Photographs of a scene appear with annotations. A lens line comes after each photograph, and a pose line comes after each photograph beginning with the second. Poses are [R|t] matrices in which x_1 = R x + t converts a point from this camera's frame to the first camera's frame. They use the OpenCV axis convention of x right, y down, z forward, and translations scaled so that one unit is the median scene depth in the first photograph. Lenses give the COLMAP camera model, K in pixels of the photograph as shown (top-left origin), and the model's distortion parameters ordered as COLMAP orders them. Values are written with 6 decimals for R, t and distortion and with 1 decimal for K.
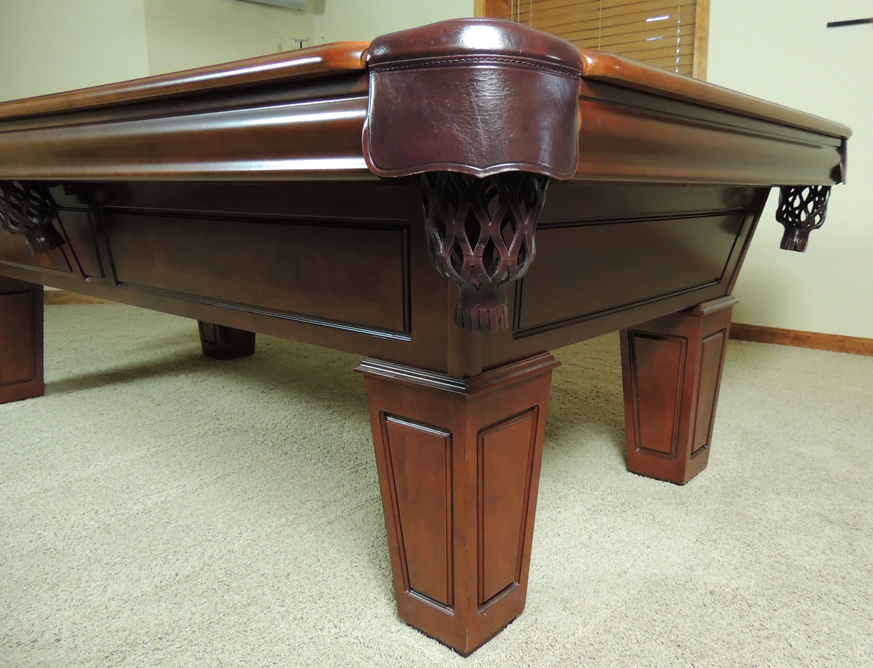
lens RADIAL K [[722.1, 0, 439.4], [0, 722.1, 339.6], [0, 0, 1]] dist [0.003524, 0.009801]
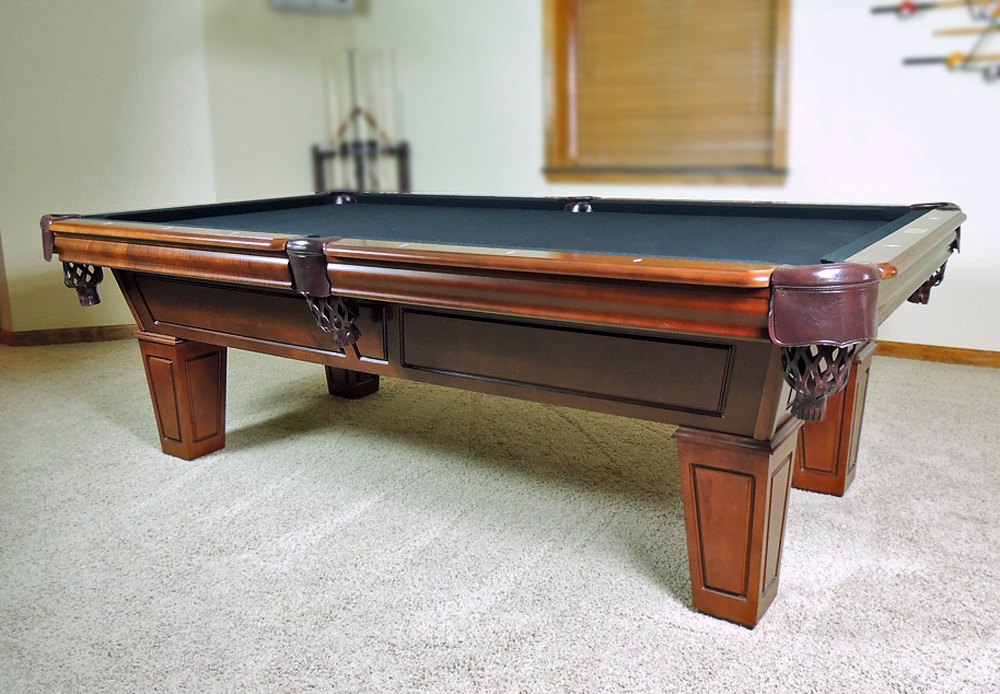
lens RADIAL K [[851.8, 0, 501.5], [0, 851.8, 347.1], [0, 0, 1]] dist [0.040220, 0.006390]
pose [[0.993957, -0.052629, 0.096334, -0.382208], [0.050976, 0.998509, 0.019540, -0.116791], [-0.097218, -0.014511, 0.995157, -0.416935]]
